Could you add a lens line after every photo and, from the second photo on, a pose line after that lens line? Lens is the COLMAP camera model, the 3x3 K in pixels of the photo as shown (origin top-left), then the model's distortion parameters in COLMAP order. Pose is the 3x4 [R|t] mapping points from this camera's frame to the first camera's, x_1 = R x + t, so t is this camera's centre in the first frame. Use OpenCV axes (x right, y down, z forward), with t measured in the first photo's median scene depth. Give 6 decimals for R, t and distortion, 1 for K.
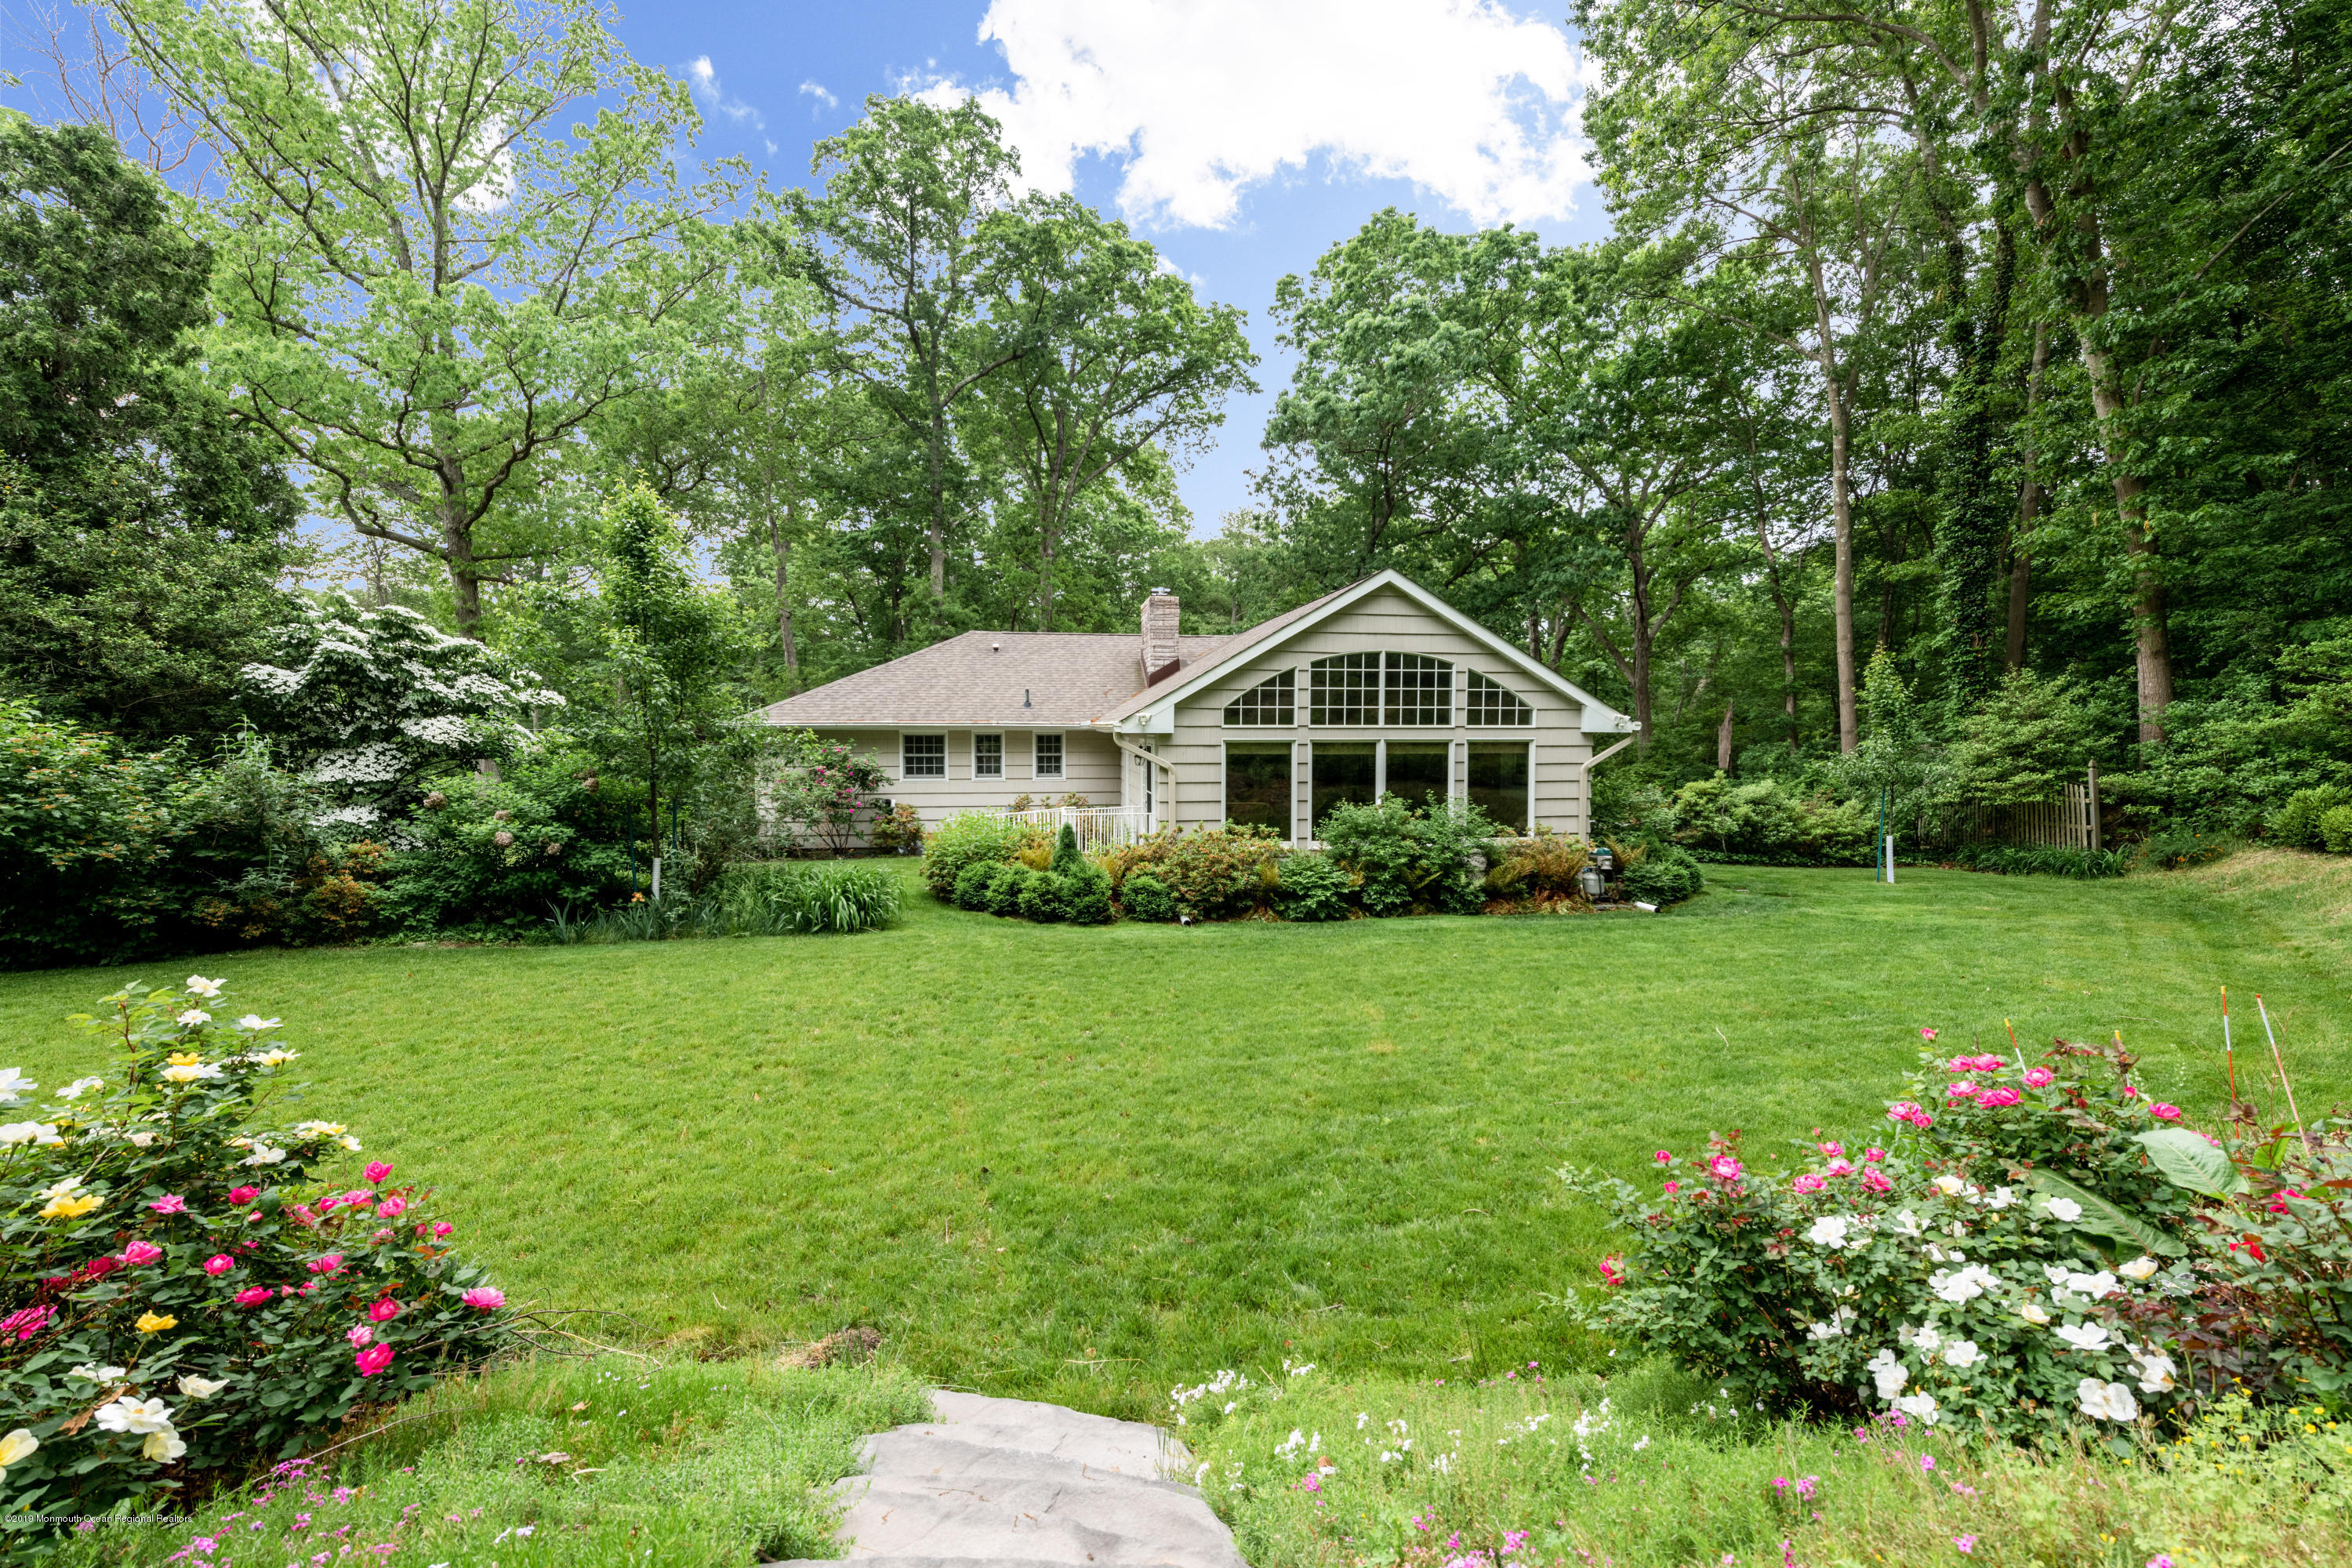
lens RADIAL K [[1004.5, 0, 1174.9], [0, 1004.5, 818.2], [0, 0, 1]] dist [0.014293, -0.009706]
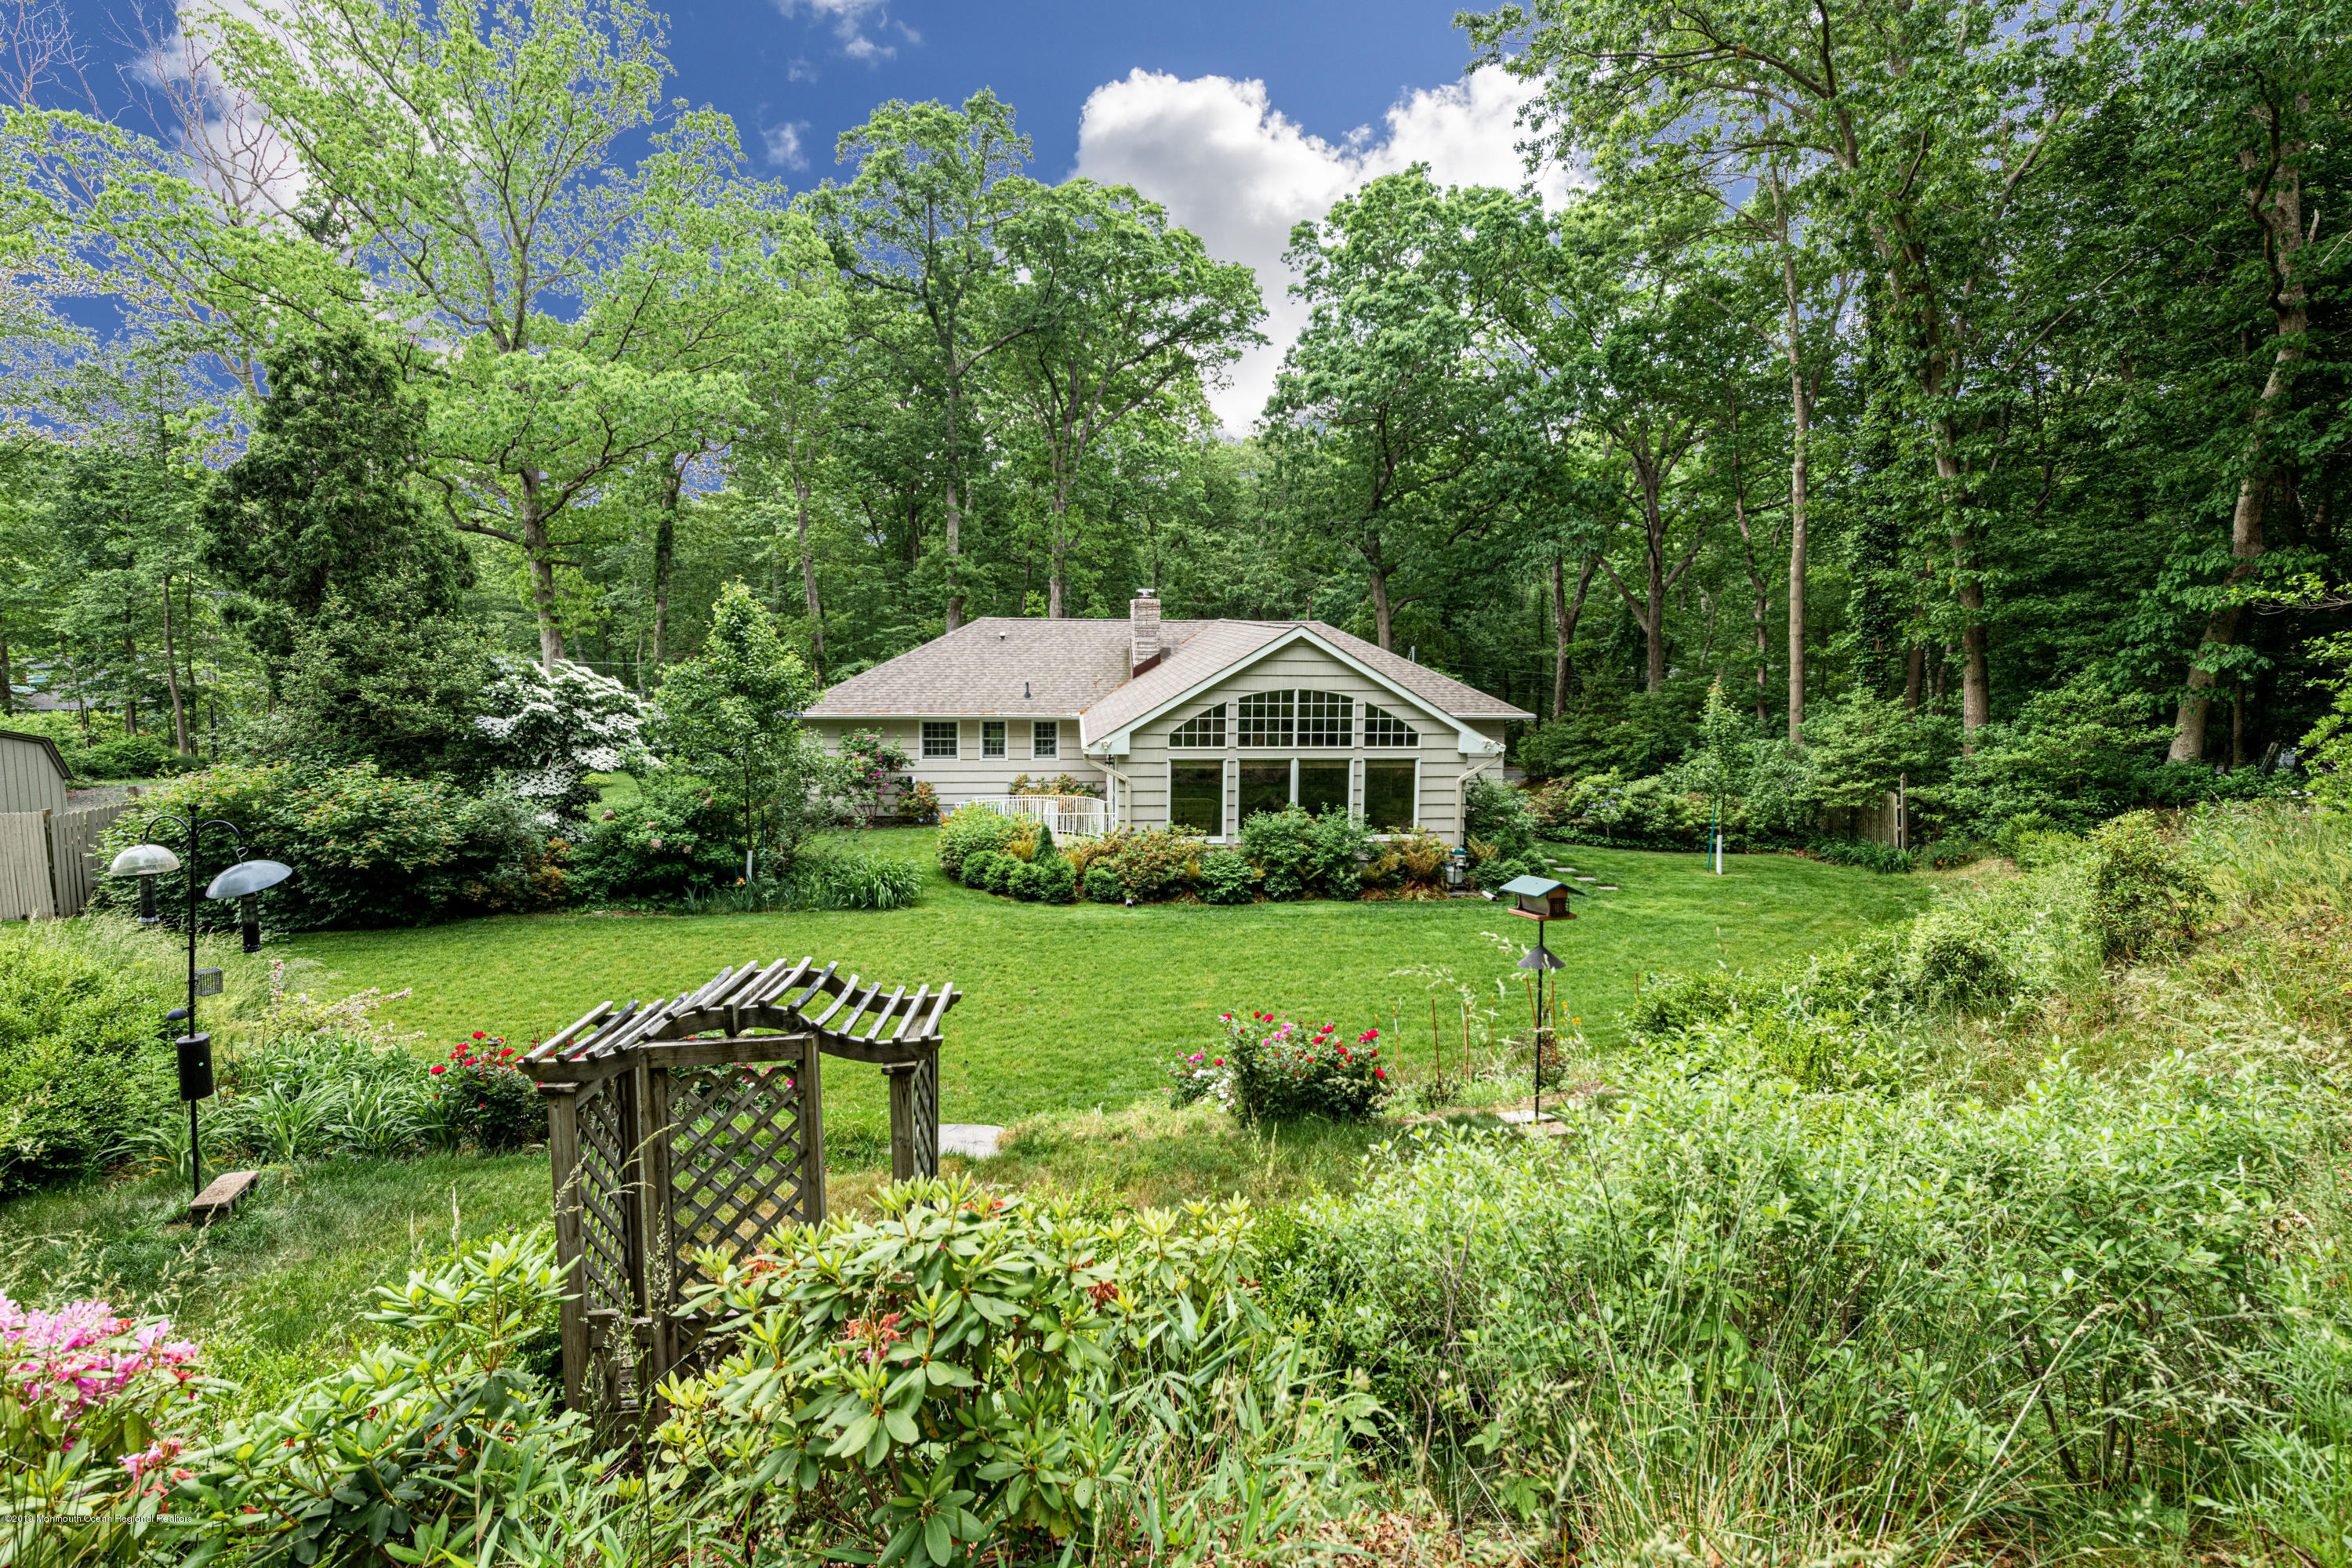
lens RADIAL K [[1166.6, 0, 1176.0], [0, 1166.6, 784.0], [0, 0, 1]] dist [0.000377, 0.000042]
pose [[0.998840, 0.017886, -0.044703, 0.123064], [-0.015002, 0.997835, 0.064039, -0.139214], [0.045752, -0.063295, 0.996946, -0.487761]]
